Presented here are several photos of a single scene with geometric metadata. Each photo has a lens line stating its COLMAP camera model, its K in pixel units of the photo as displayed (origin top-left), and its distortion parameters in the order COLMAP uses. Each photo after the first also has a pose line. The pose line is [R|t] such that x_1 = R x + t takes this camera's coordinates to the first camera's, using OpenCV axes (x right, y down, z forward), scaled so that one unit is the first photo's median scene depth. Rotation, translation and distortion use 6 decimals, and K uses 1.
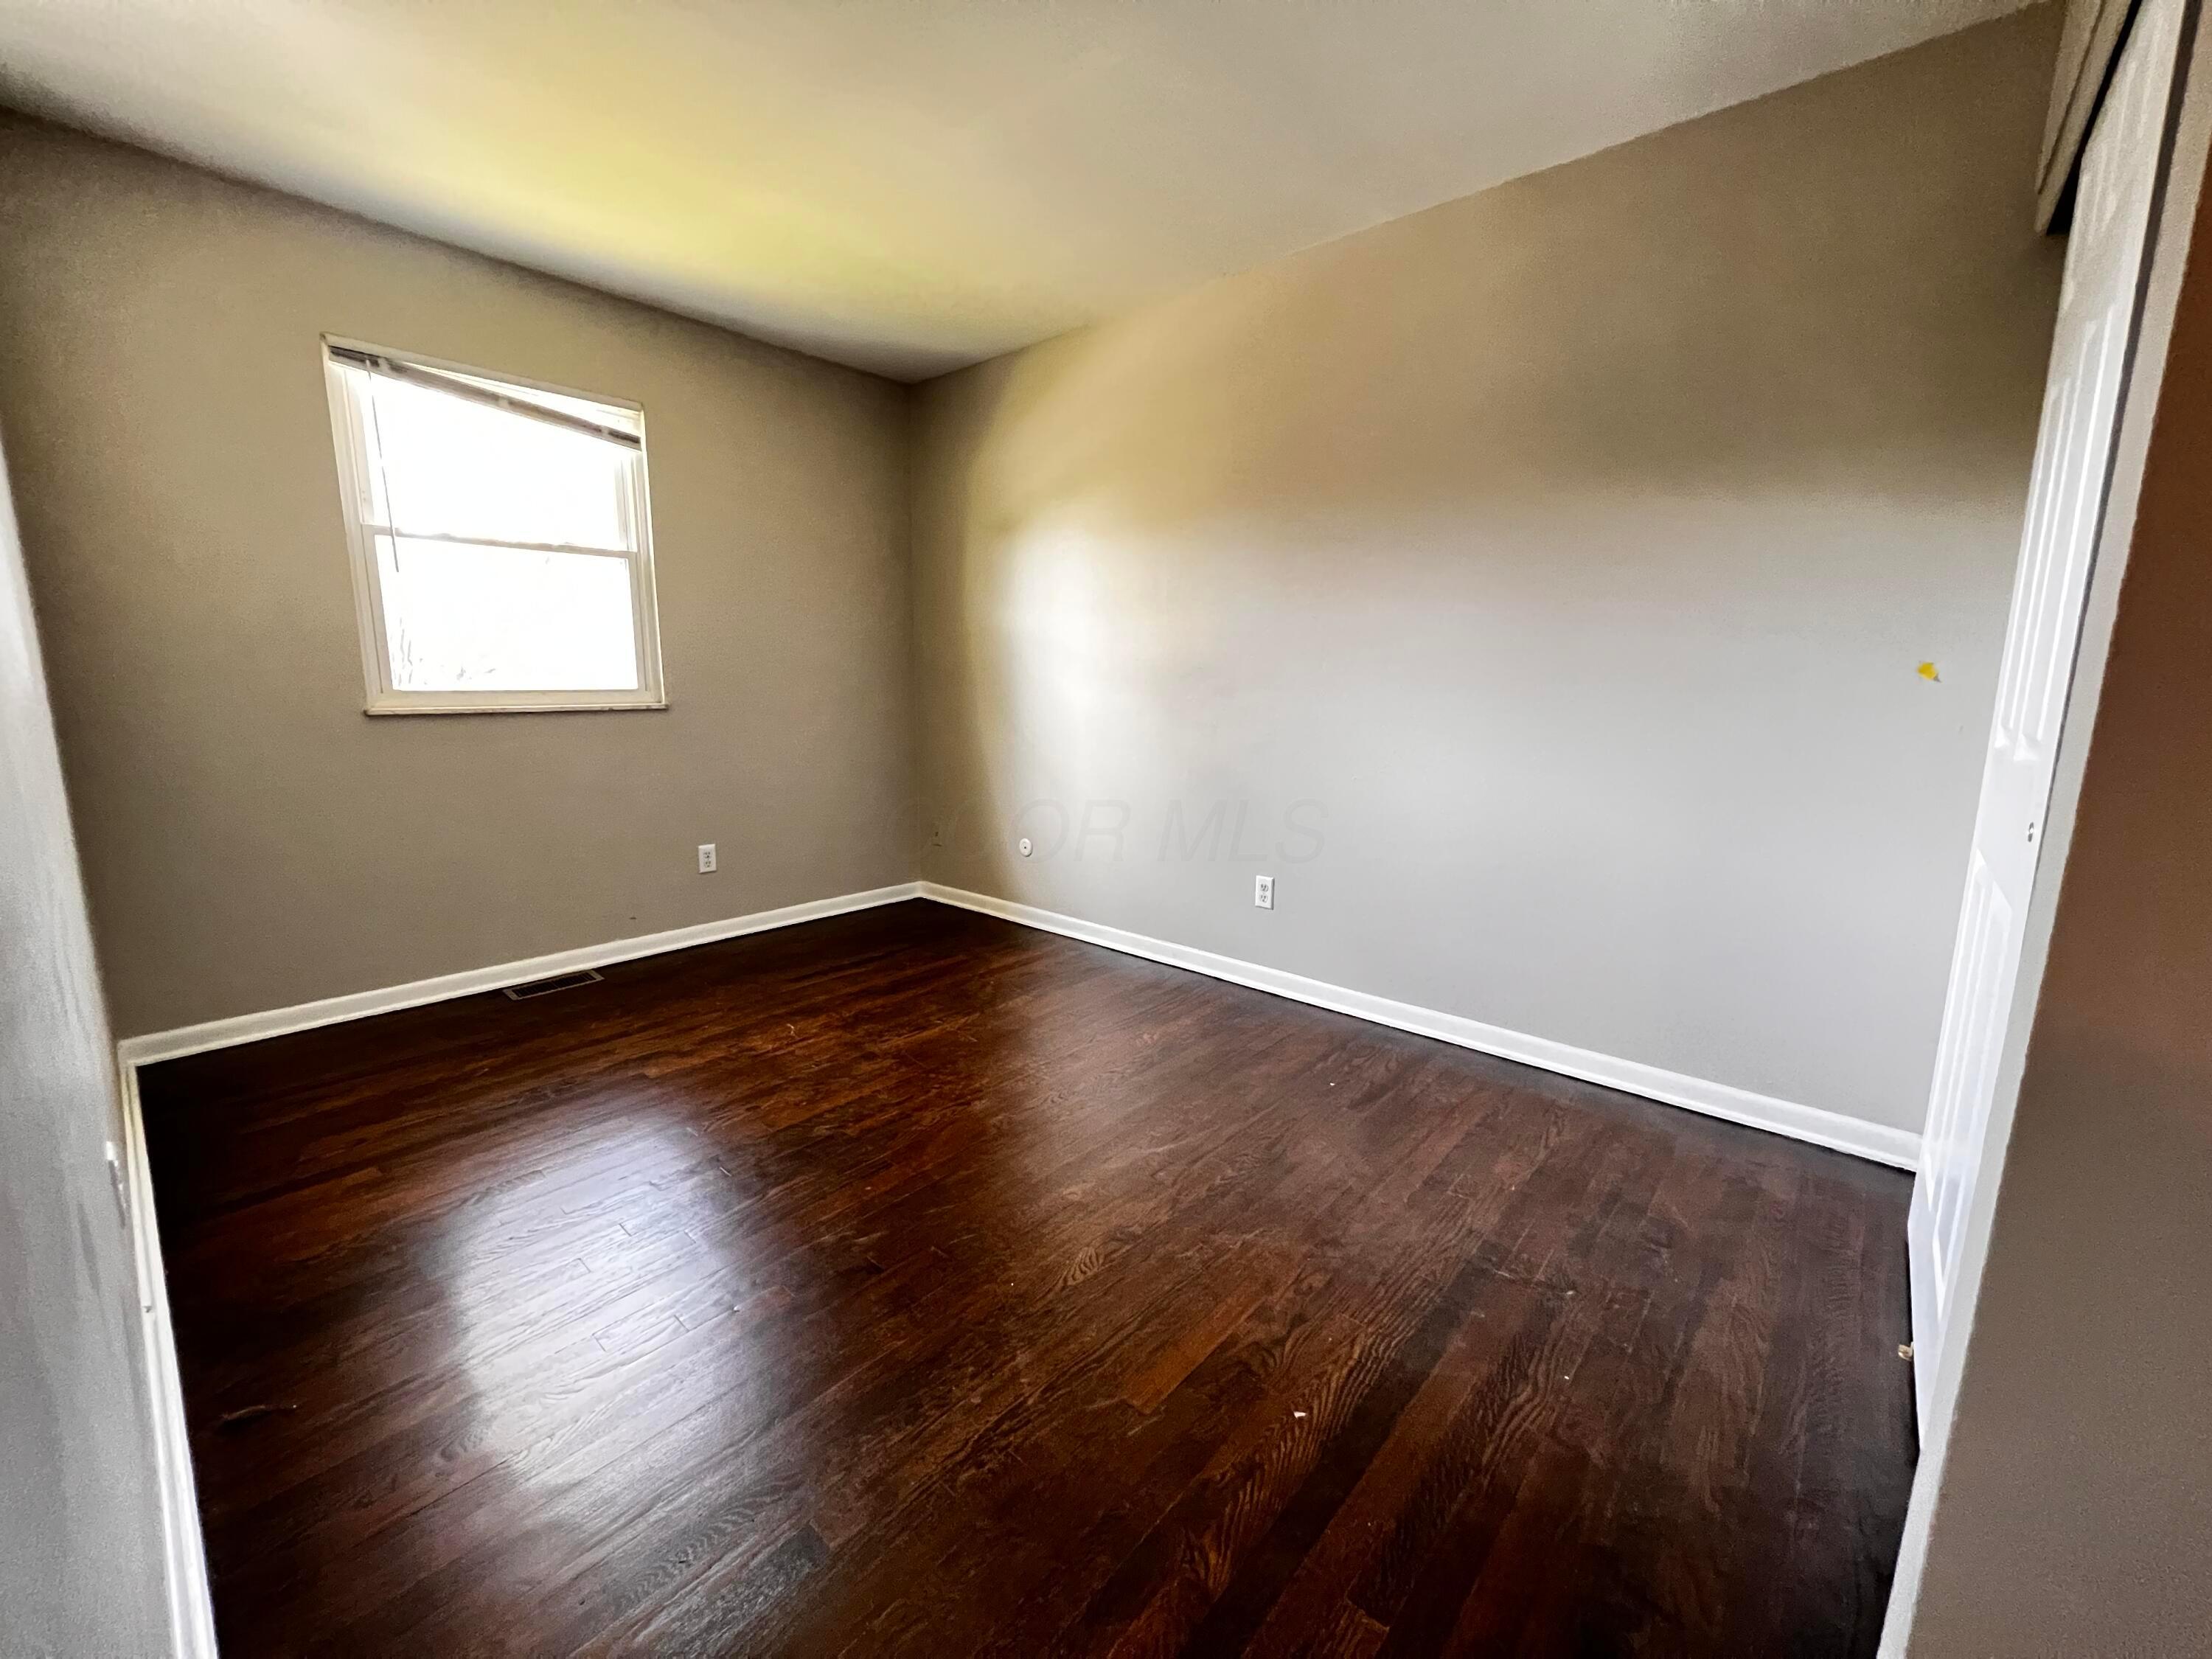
lens RADIAL K [[881.4, 0, 1092.1], [0, 881.4, 819.6], [0, 0, 1]] dist [0.002540, 0.000155]
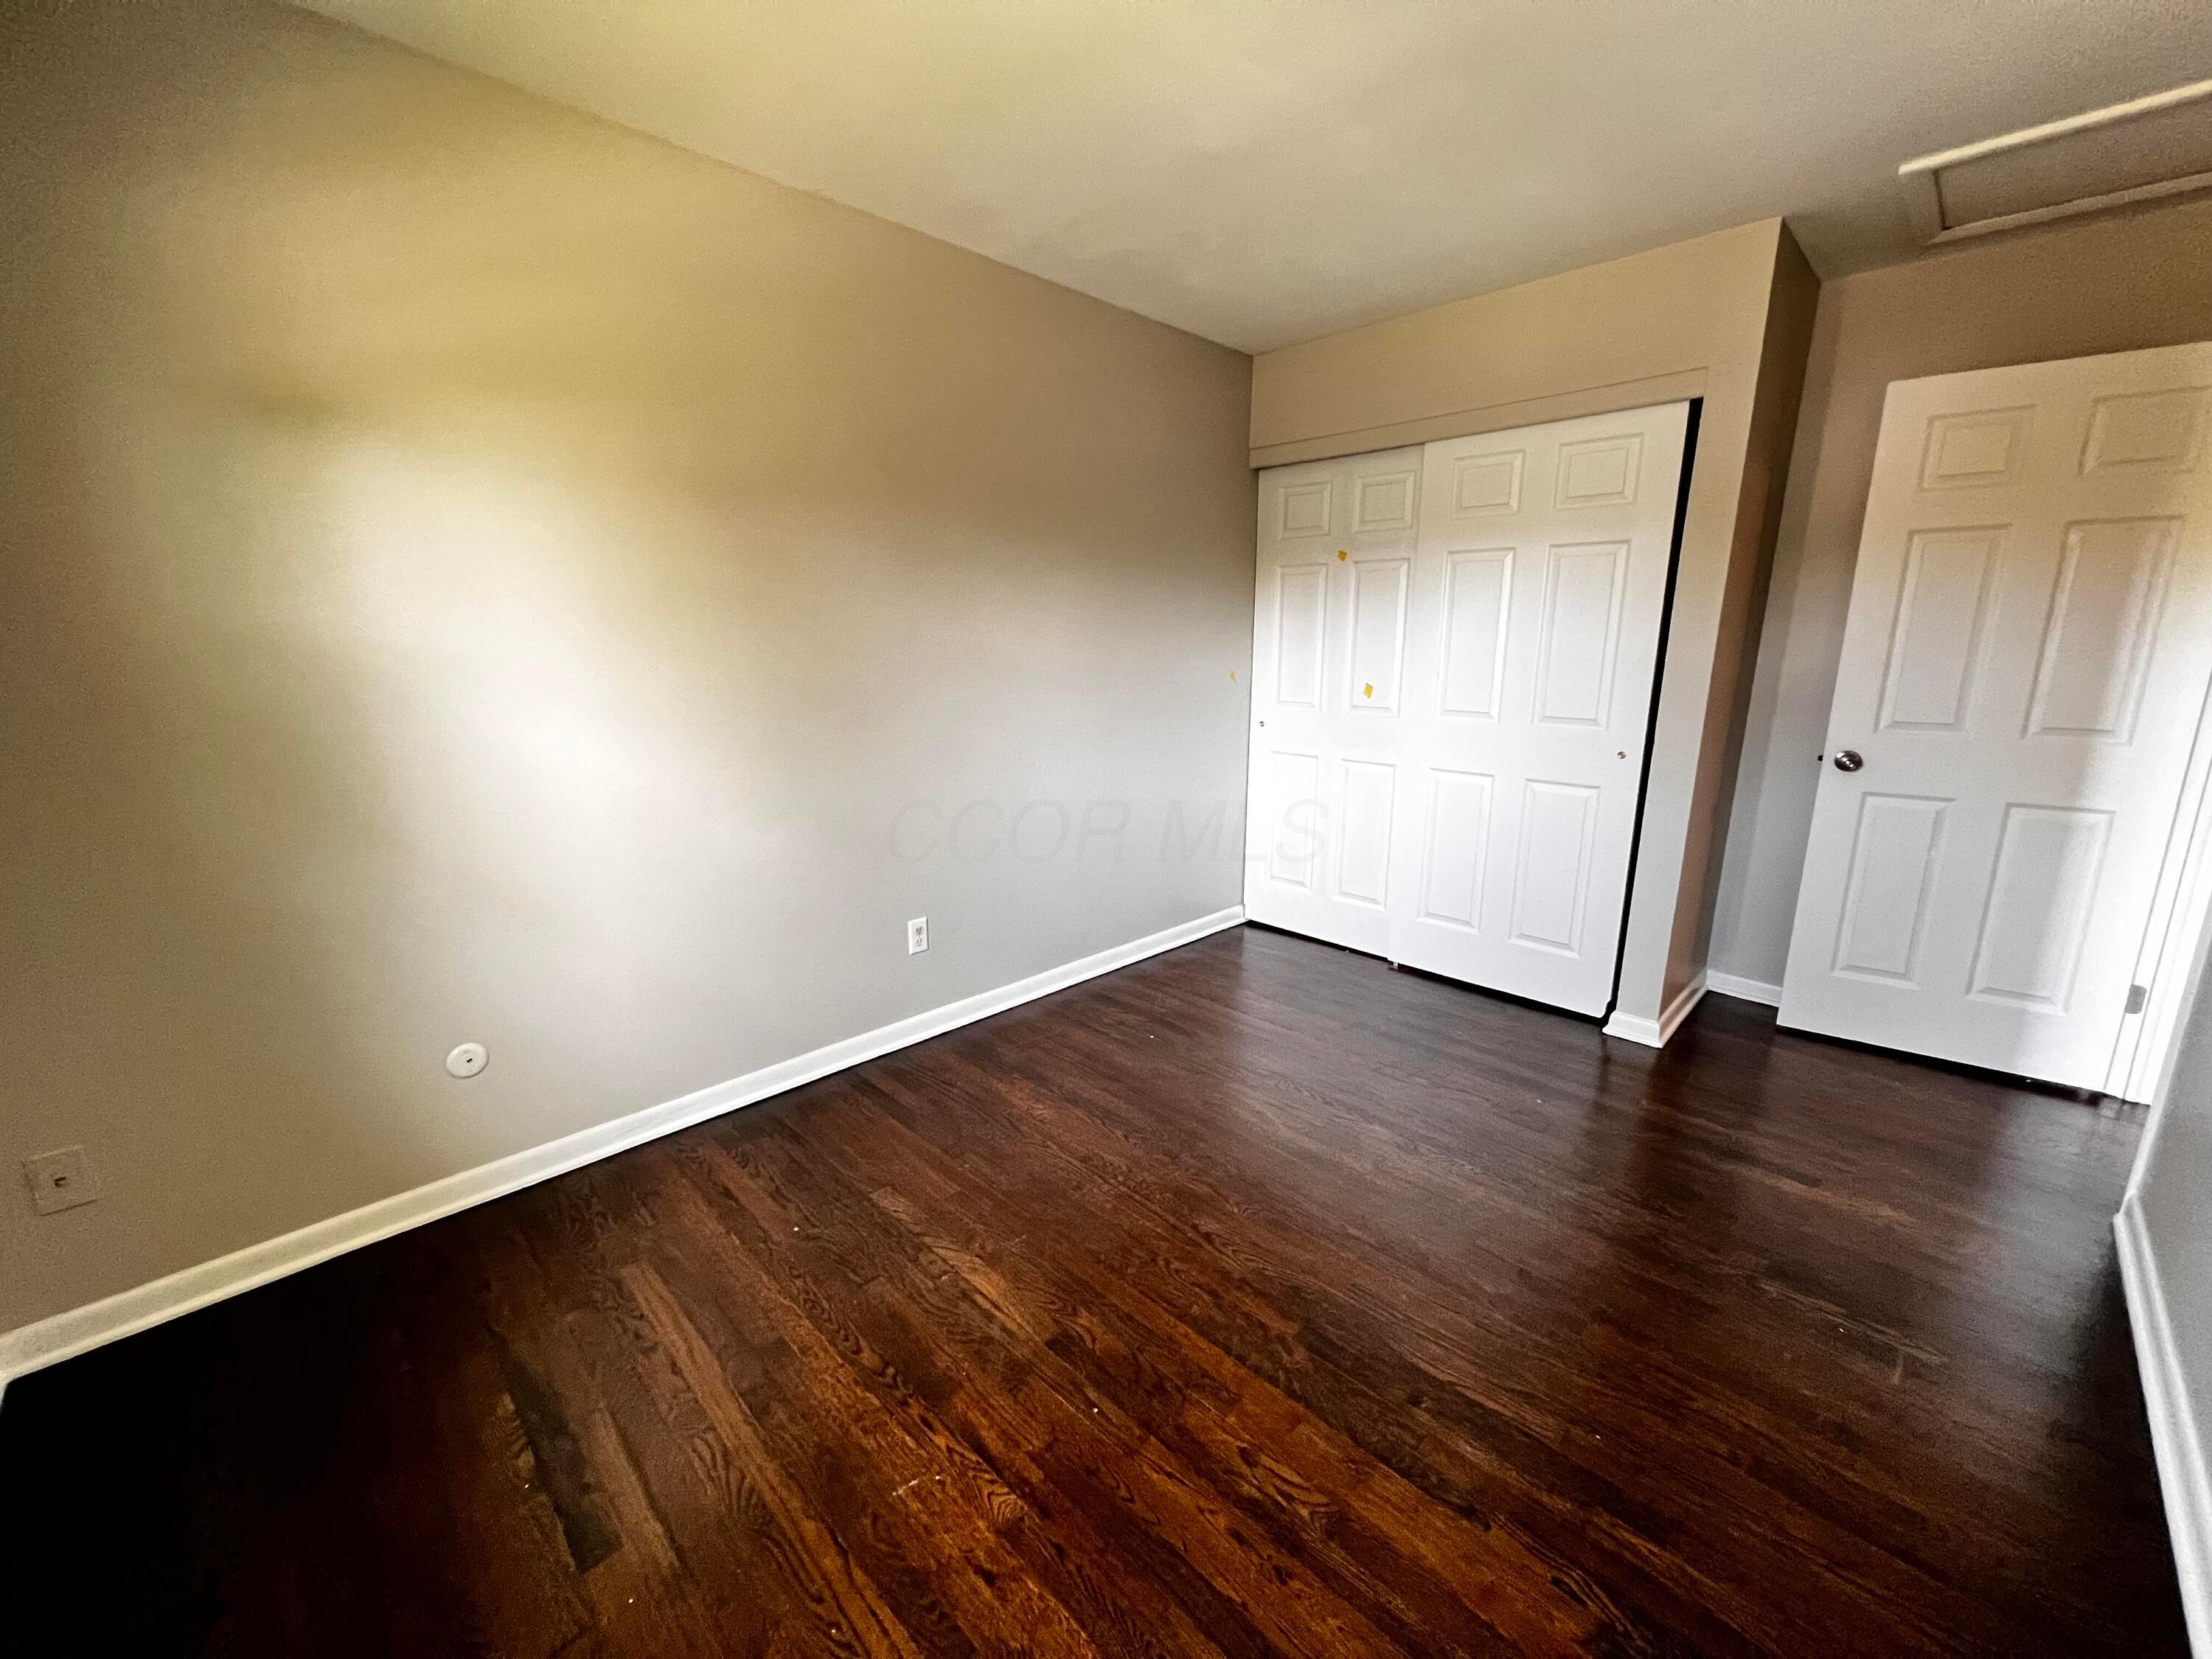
lens RADIAL K [[881.4, 0, 1096.2], [0, 881.4, 828.2], [0, 0, 1]] dist [0.002540, 0.000155]
pose [[0.070164, -0.227766, 0.971185, -0.693045], [0.156100, 0.964097, 0.214826, -0.204525], [-0.985246, 0.136529, 0.103199, 0.745195]]
